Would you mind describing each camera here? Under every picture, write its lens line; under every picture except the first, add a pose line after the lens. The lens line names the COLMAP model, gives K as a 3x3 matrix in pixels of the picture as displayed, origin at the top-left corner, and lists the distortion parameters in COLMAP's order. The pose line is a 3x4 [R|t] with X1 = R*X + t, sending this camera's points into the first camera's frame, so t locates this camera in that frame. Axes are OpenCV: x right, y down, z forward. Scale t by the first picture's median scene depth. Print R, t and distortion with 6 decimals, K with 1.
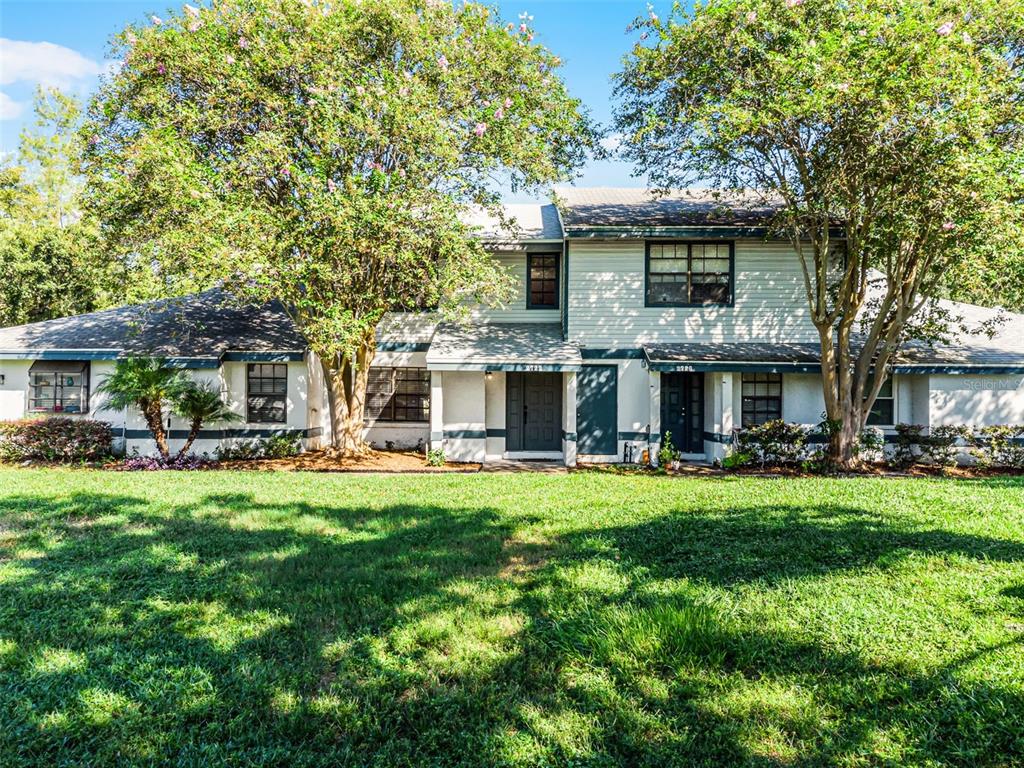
lens RADIAL K [[768.5, 0, 513.4], [0, 768.5, 387.1], [0, 0, 1]] dist [0.013979, 0.001888]
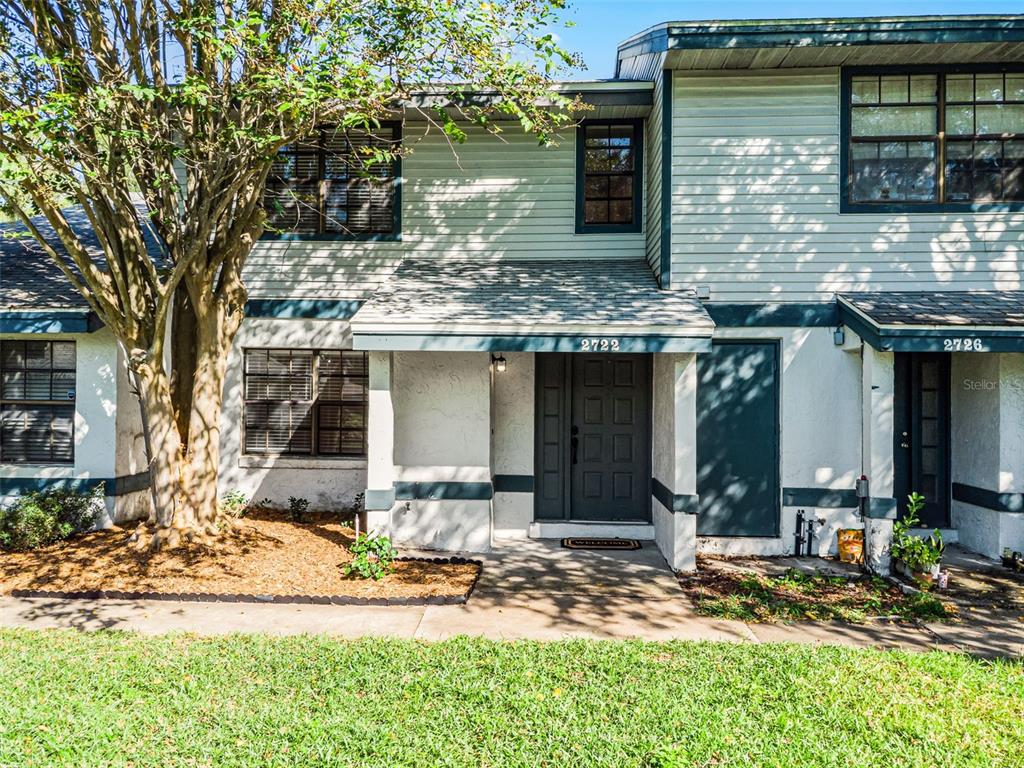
lens RADIAL K [[743.4, 0, 511.0], [0, 743.4, 382.8], [0, 0, 1]] dist [0.004492, 0.001536]
pose [[0.999019, -0.000314, -0.044284, -0.004463], [0.000208, 0.999997, -0.002402, -0.002560], [0.044284, 0.002391, 0.999016, 0.552810]]
